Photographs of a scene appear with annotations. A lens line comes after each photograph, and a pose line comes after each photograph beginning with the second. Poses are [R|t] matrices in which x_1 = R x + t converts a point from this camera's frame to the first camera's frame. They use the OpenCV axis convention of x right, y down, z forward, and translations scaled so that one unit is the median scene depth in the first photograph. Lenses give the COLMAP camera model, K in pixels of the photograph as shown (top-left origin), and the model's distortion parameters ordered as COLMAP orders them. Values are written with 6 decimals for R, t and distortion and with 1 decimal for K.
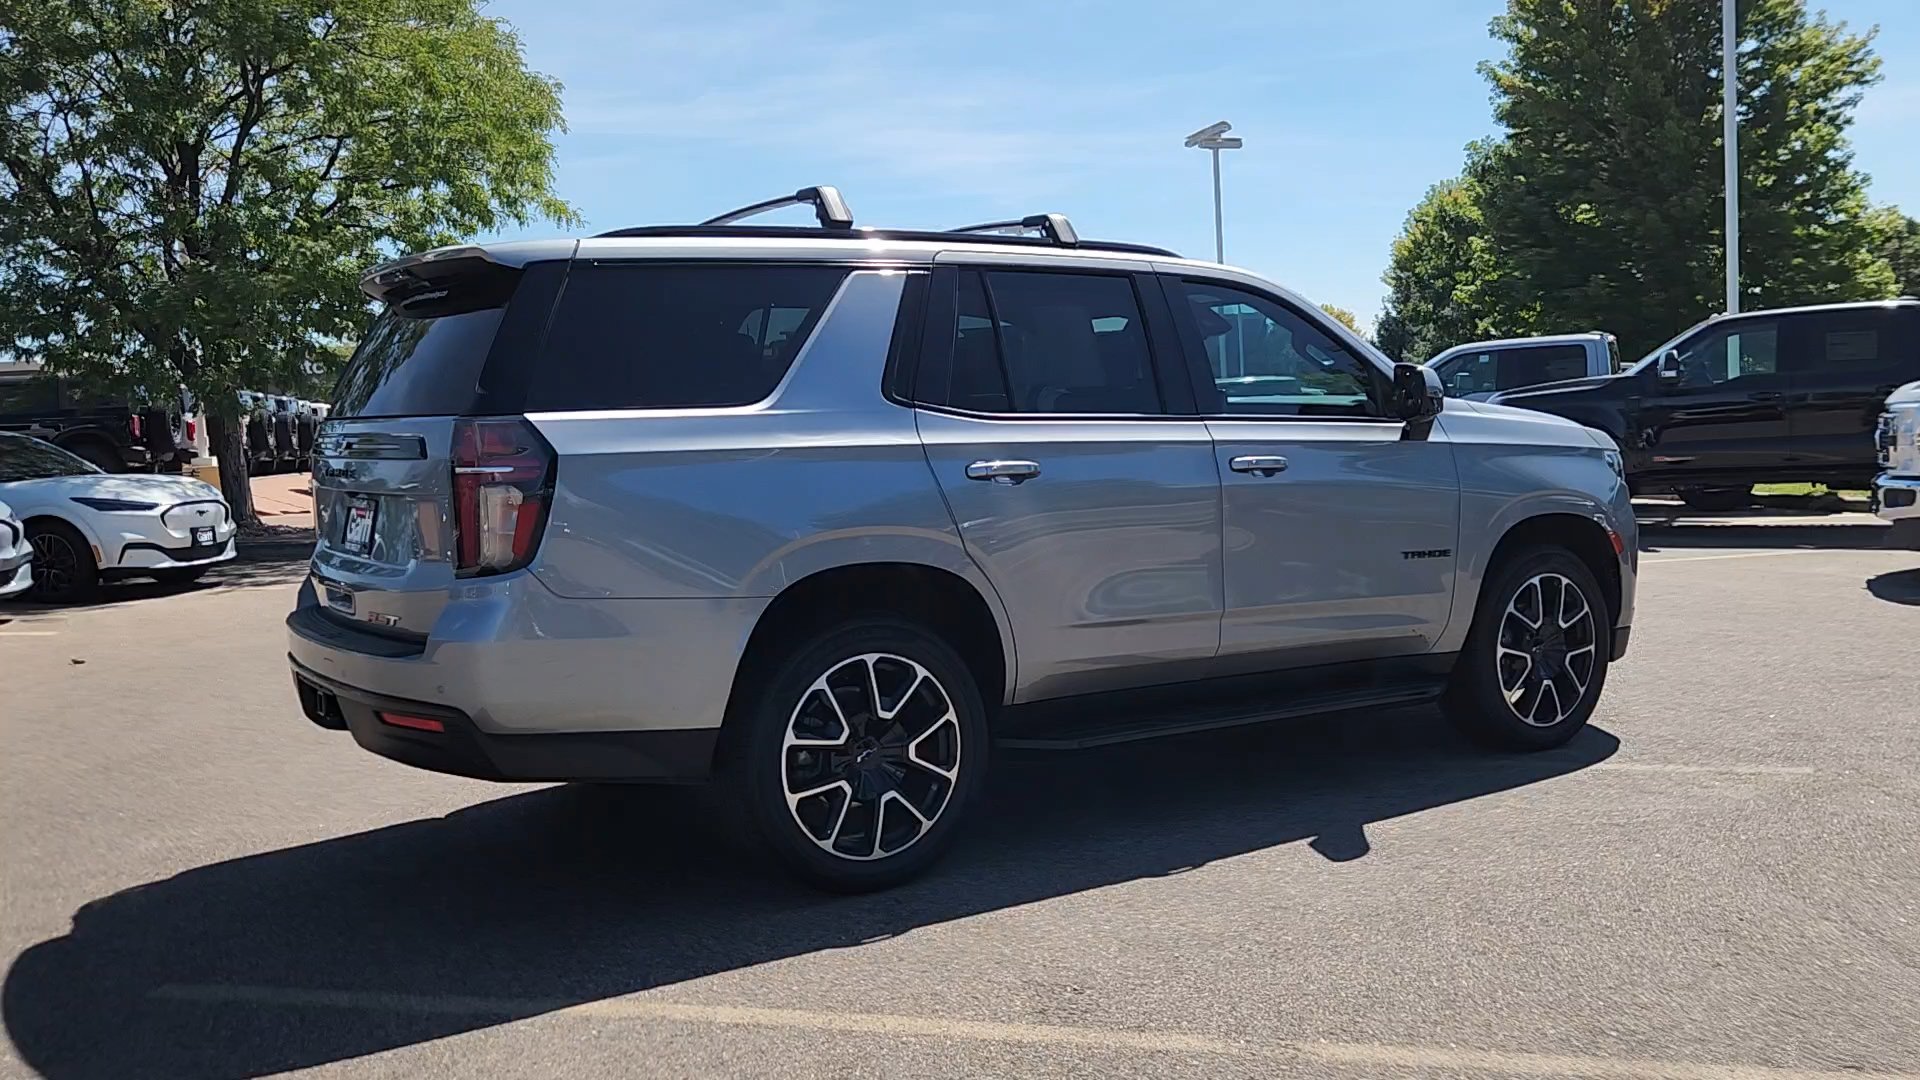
lens RADIAL K [[1633.2, 0, 953.9], [0, 1633.2, 538.3], [0, 0, 1]] dist [0.028941, -0.014893]
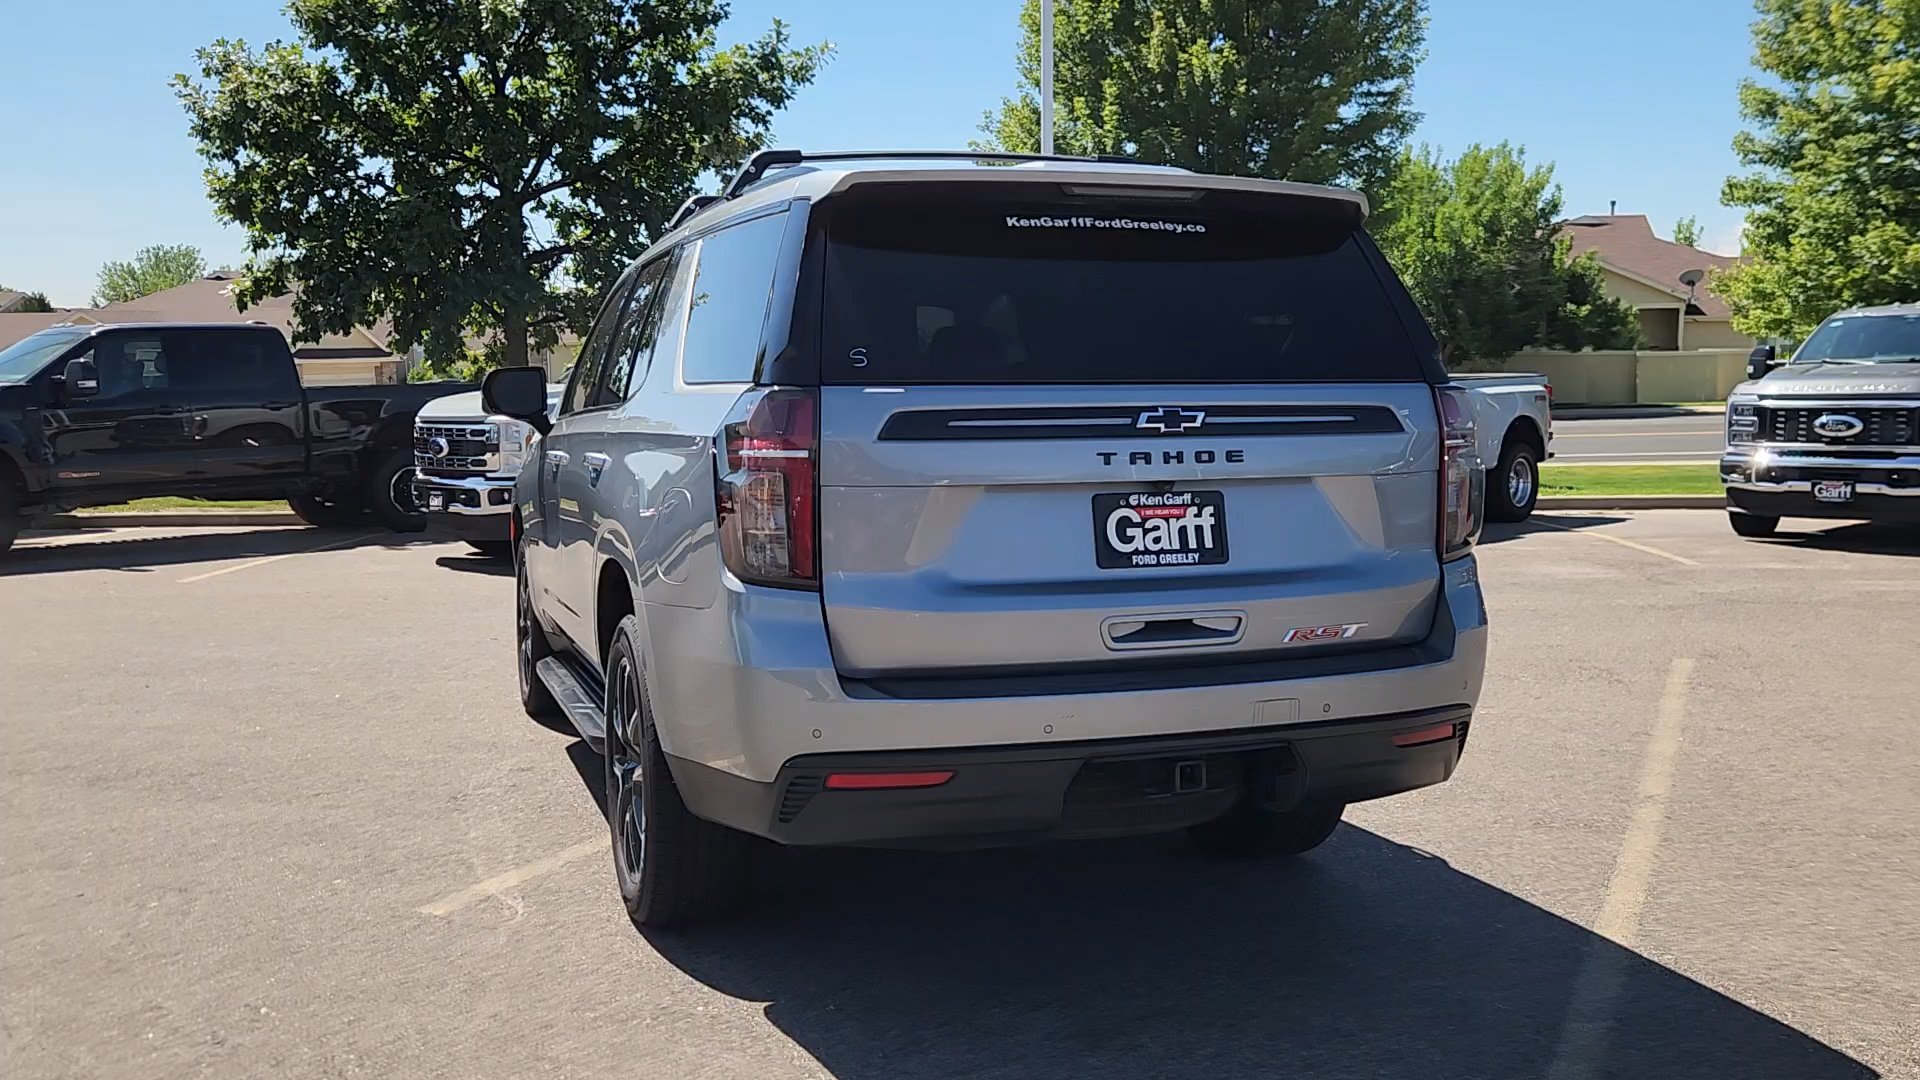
lens RADIAL K [[1630.5, 0, 945.0], [0, 1630.5, 544.4], [0, 0, 1]] dist [0.029021, -0.026242]
pose [[0.254014, -0.061146, 0.965266, -1.065113], [0.074609, 0.996265, 0.043476, -0.039138], [-0.964319, 0.060974, 0.257627, 0.884741]]
